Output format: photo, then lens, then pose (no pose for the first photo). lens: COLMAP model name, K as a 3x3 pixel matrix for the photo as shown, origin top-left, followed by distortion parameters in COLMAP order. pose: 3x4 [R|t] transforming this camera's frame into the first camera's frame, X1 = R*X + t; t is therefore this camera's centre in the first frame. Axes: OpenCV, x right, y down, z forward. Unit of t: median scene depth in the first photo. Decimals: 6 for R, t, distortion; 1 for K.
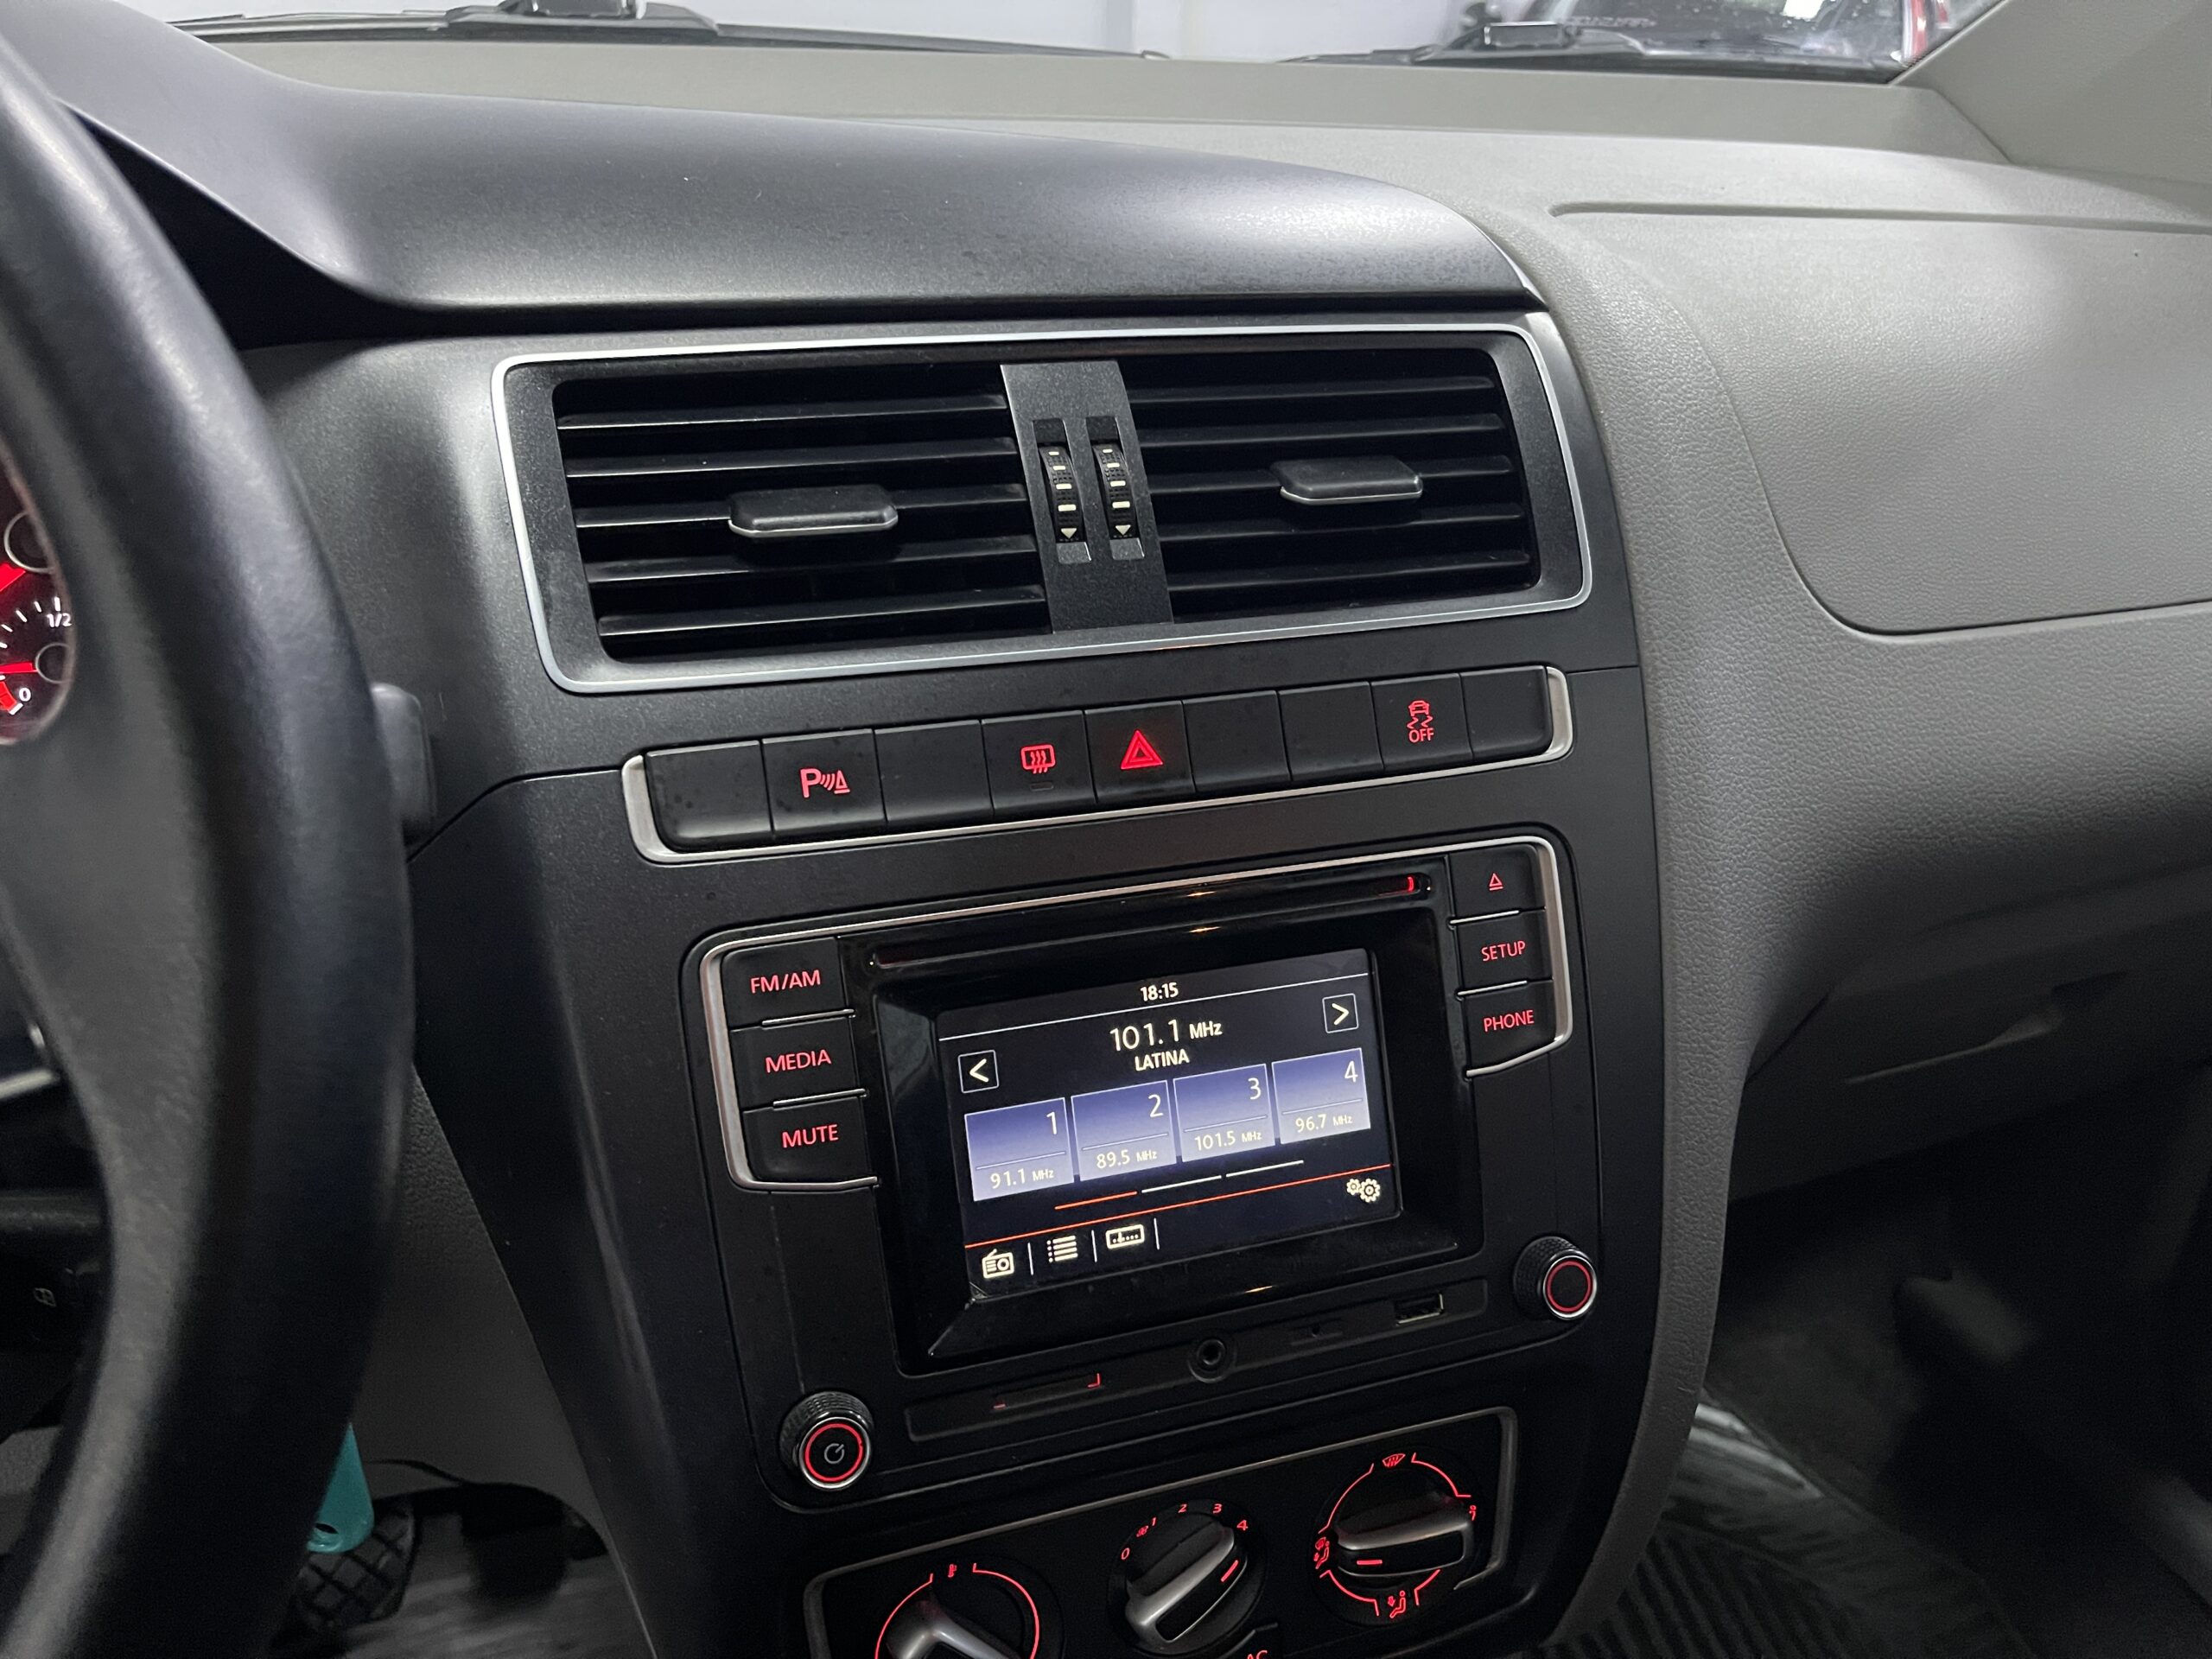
lens RADIAL K [[1581.9, 0, 1075.1], [0, 1581.9, 809.9], [0, 0, 1]] dist [0.113110, -0.195698]
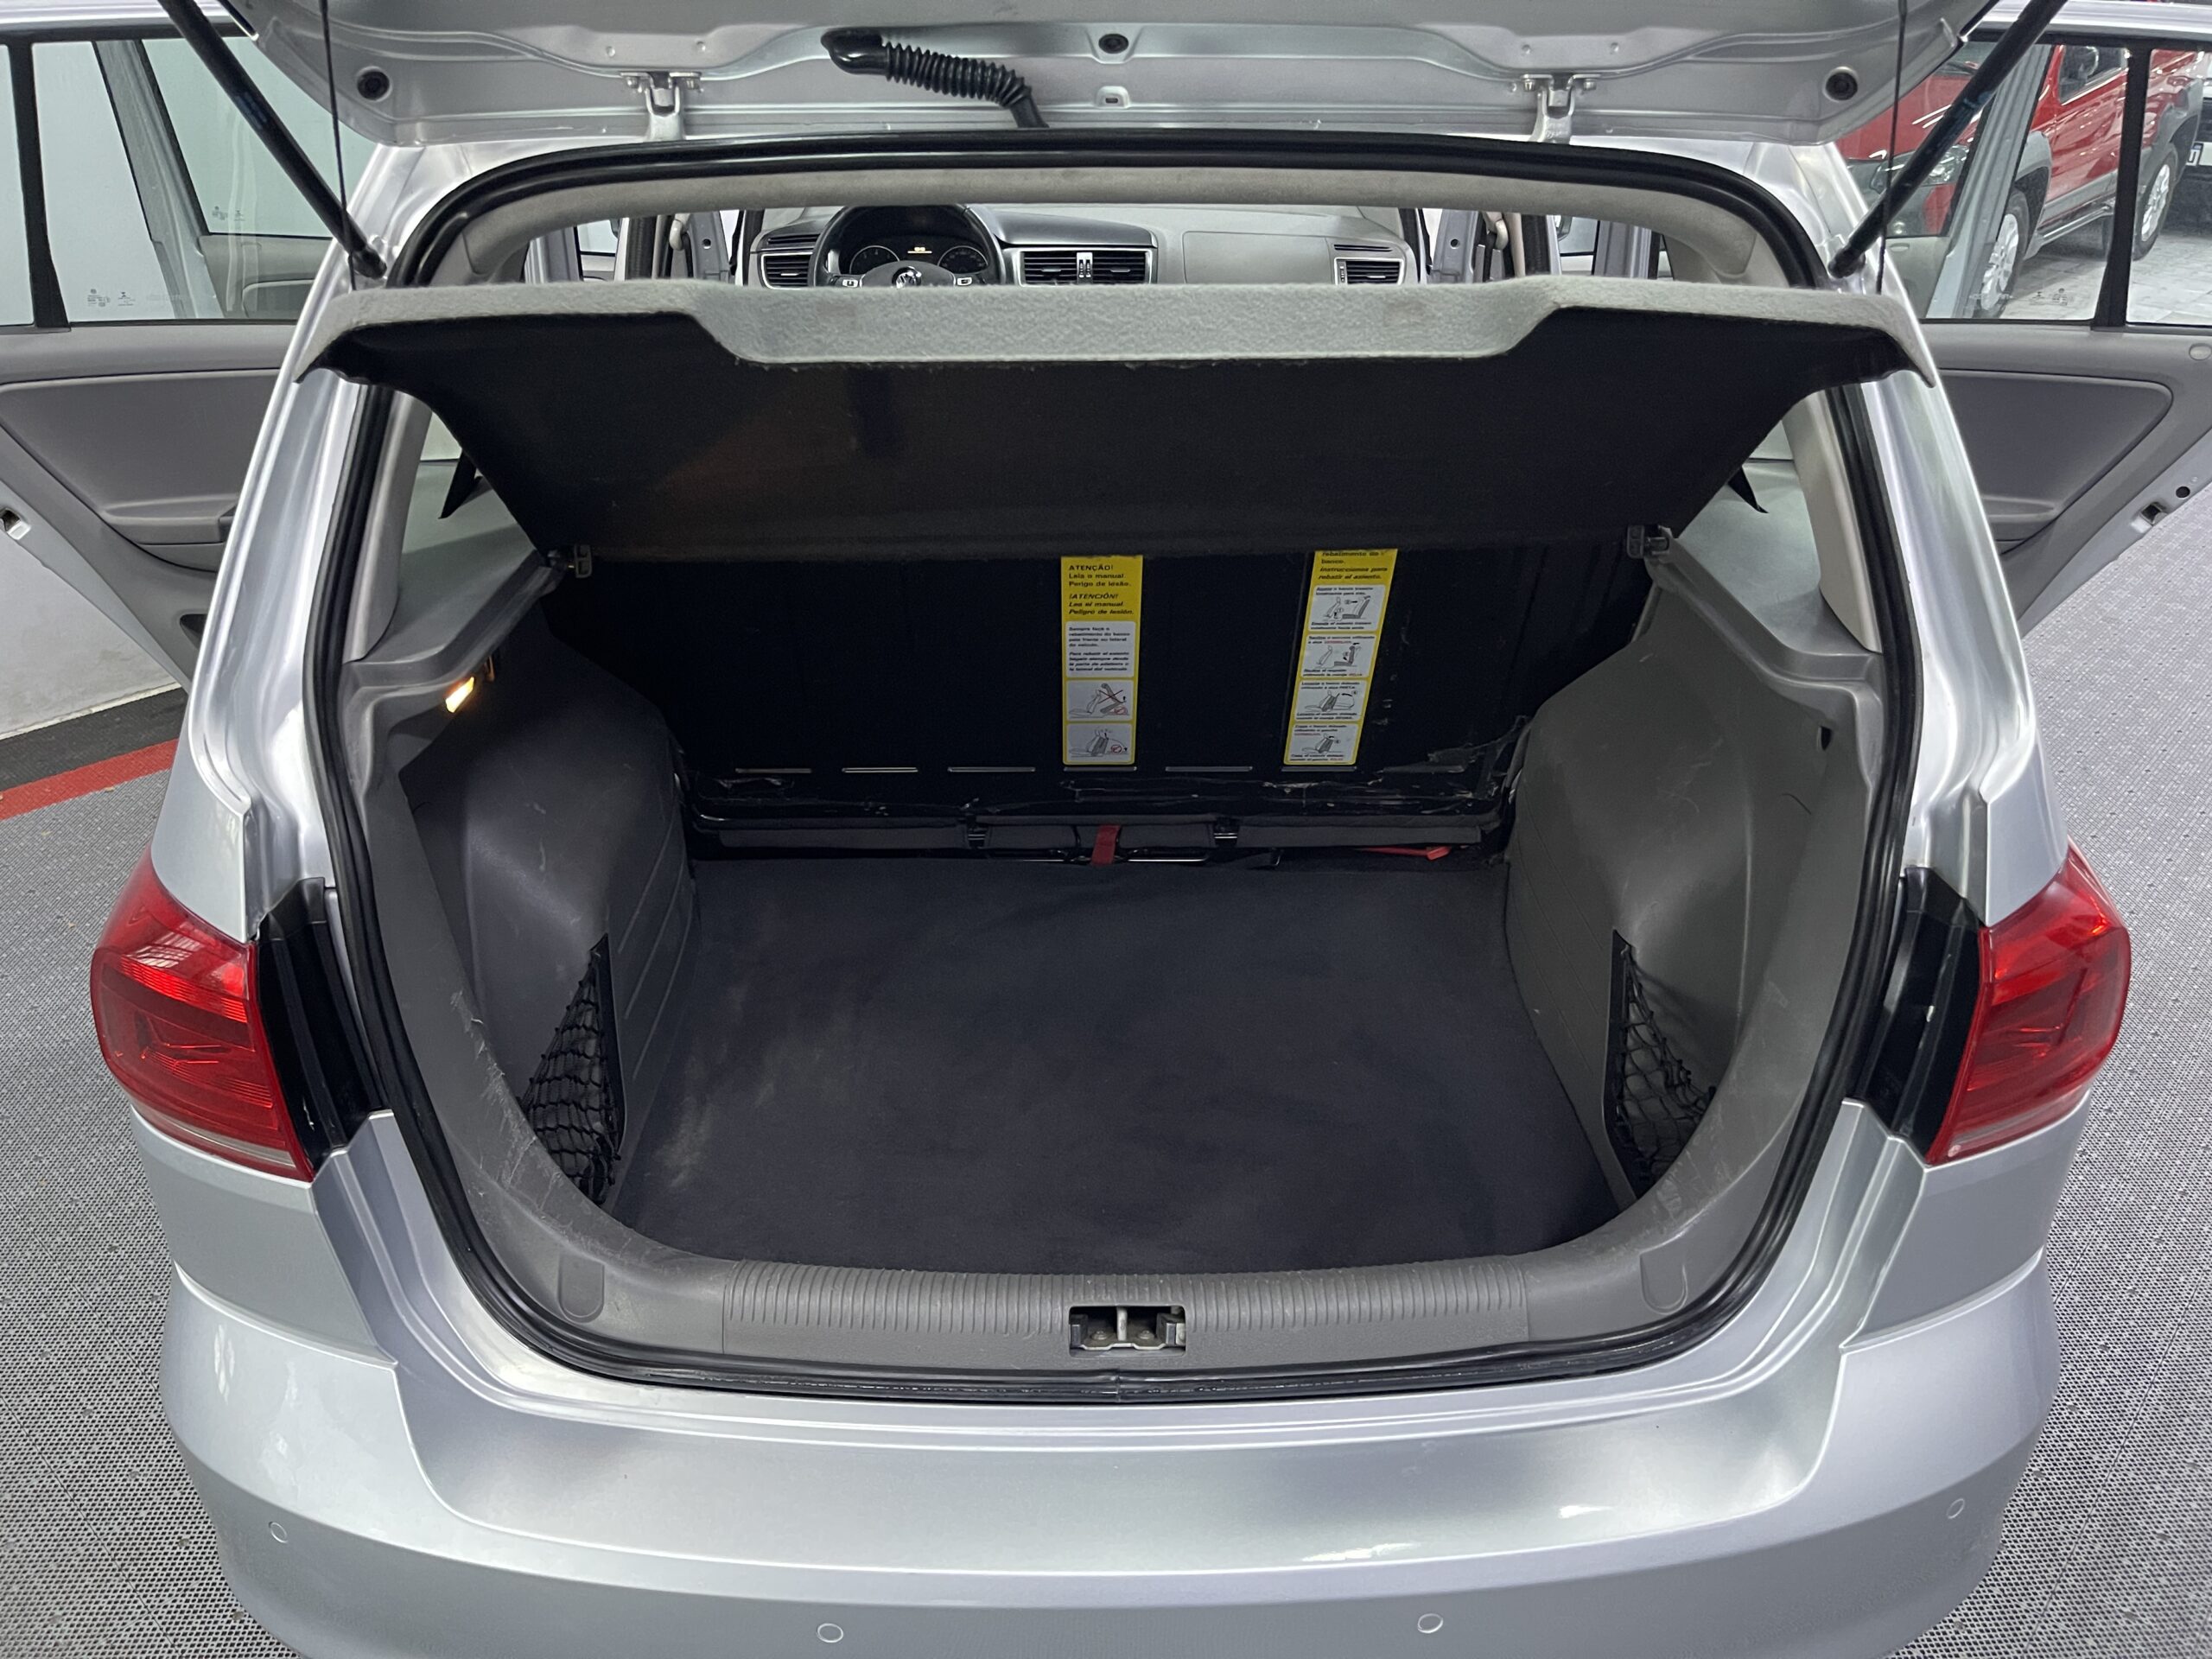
lens RADIAL K [[1697.7, 0, 1106.0], [0, 1697.7, 829.5], [0, 0, 1]] dist [0.029954, -0.001769]
pose [[0.960686, 0.119434, -0.250636, 2.720696], [-0.113975, 0.992822, 0.036241, 2.392466], [0.253166, -0.006250, 0.967403, -7.654211]]
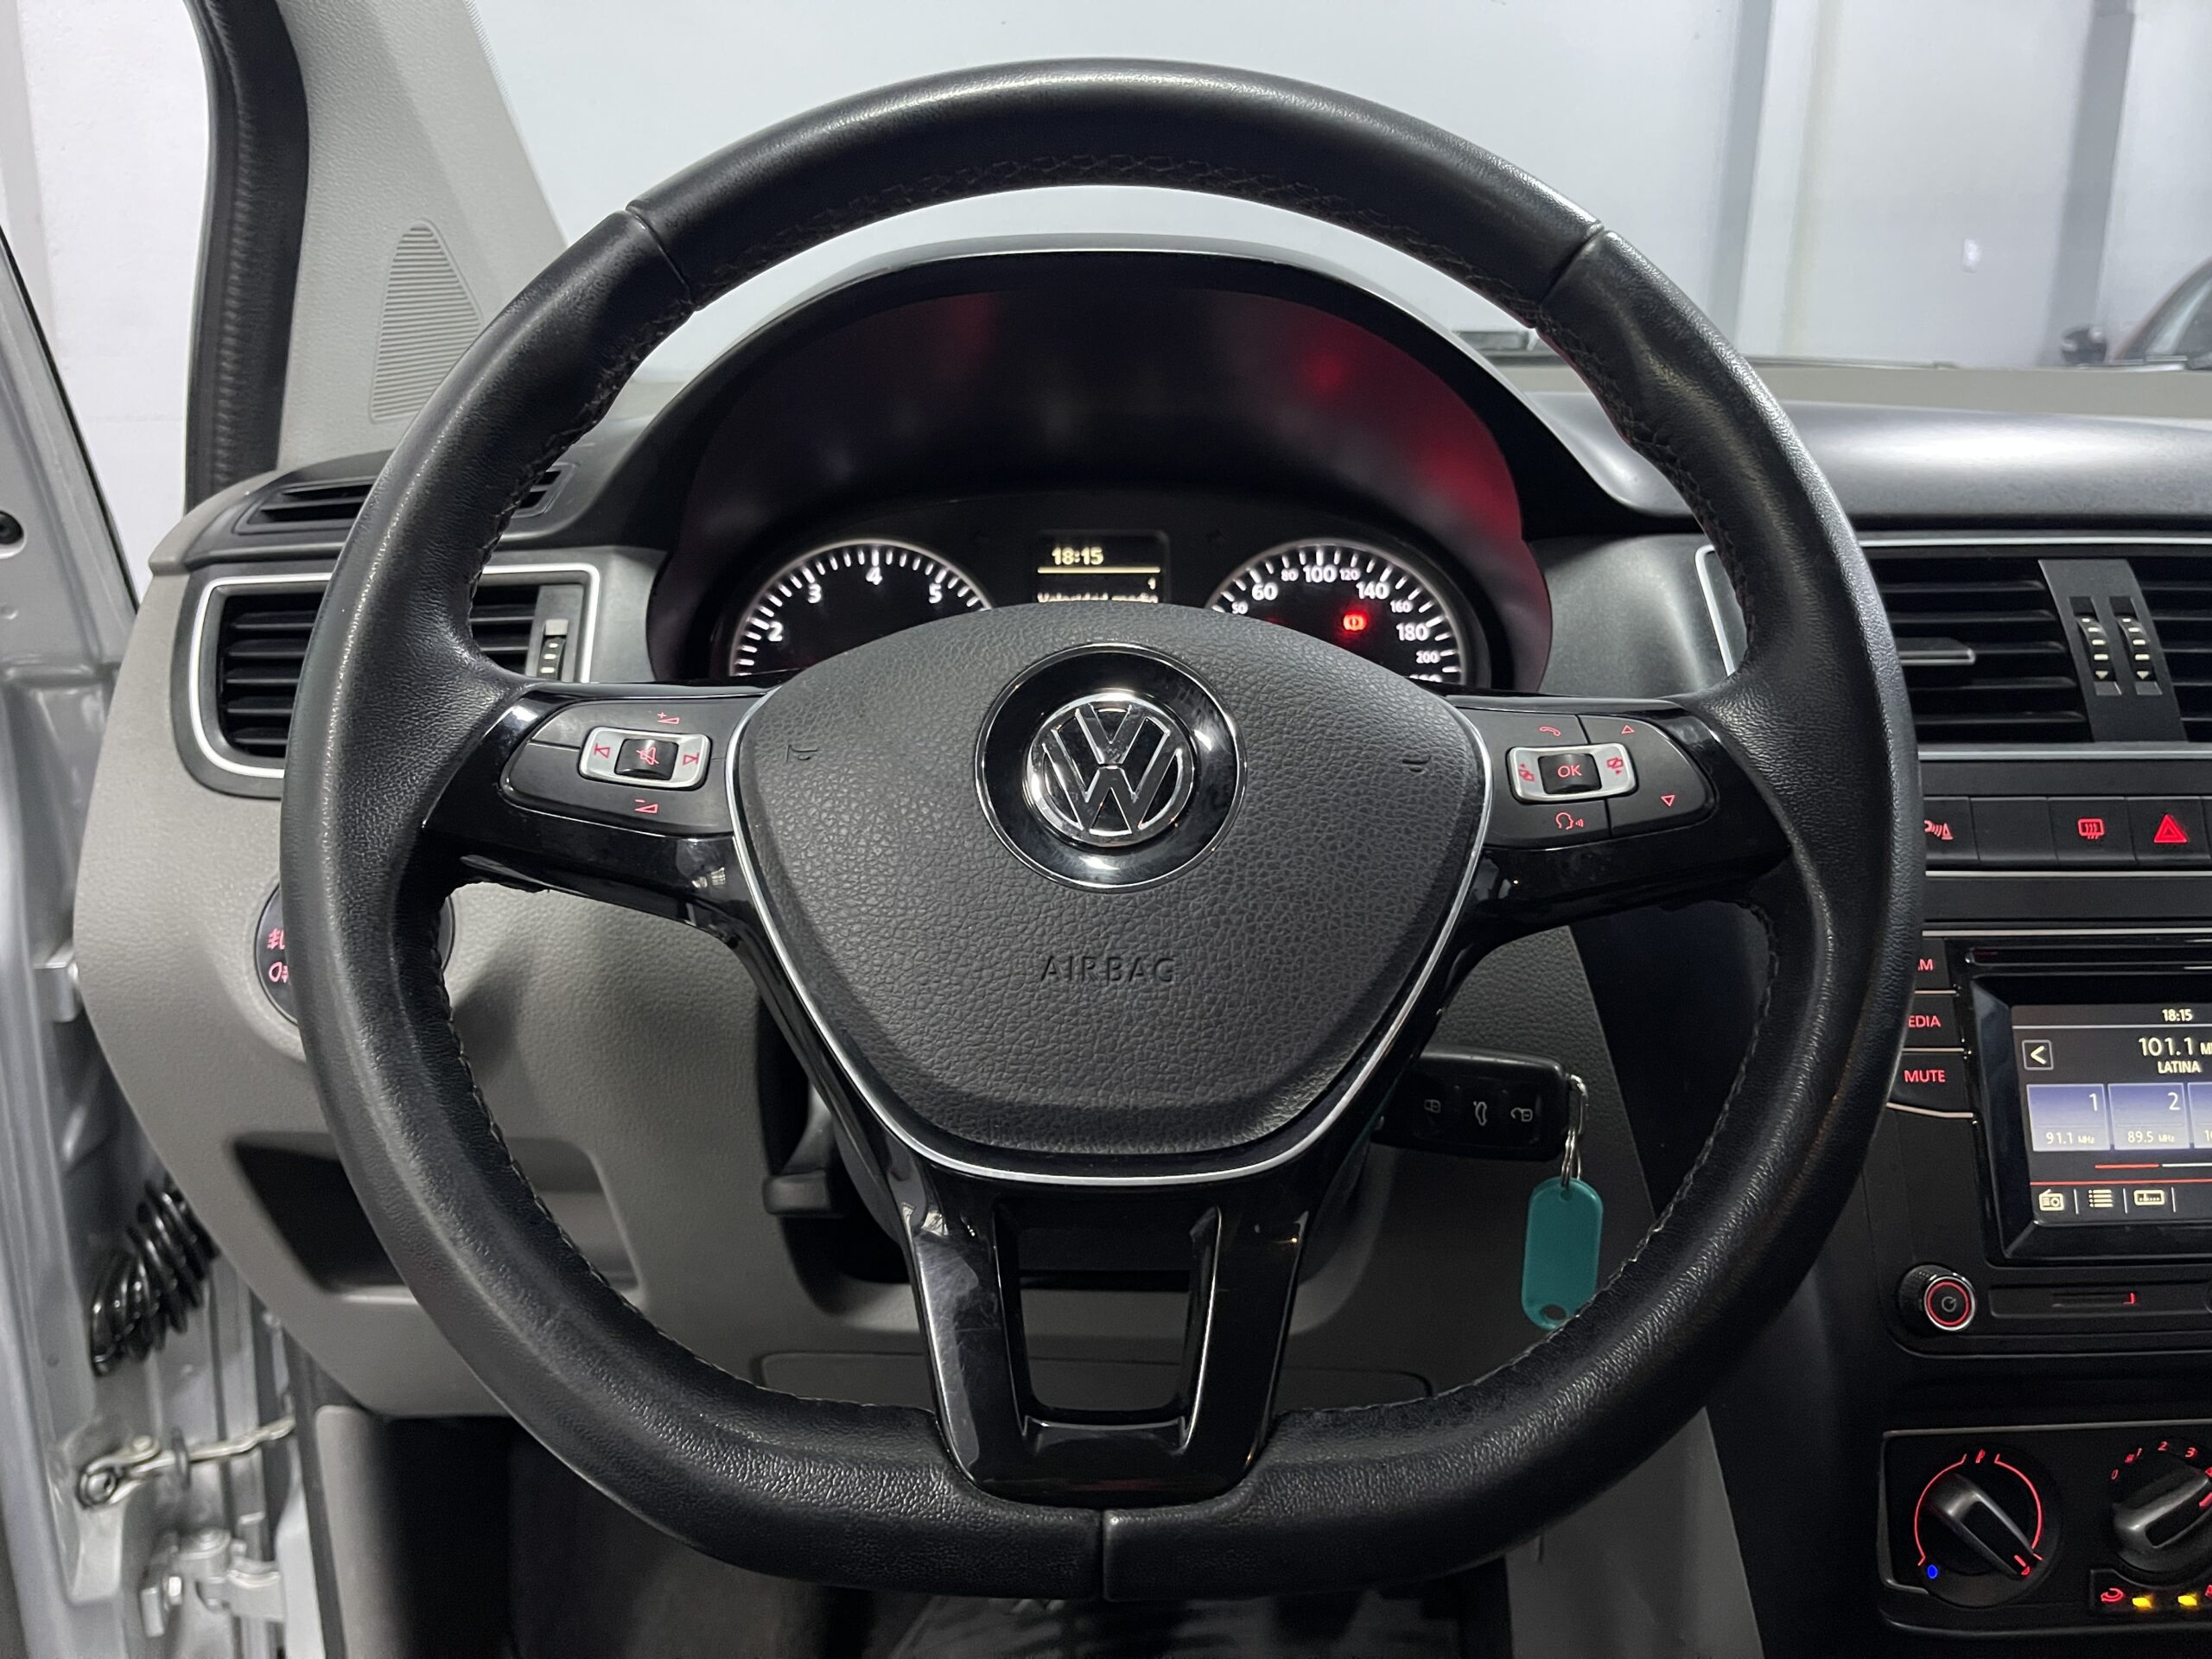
lens RADIAL K [[1656.4, 0, 1106.0], [0, 1656.4, 829.5], [0, 0, 1]] dist [0.056131, -0.087519]
pose [[0.965579, 0.062893, -0.252390, -0.464271], [-0.105696, 0.981476, -0.159789, 0.278828], [0.237666, 0.180966, 0.954341, -0.557331]]
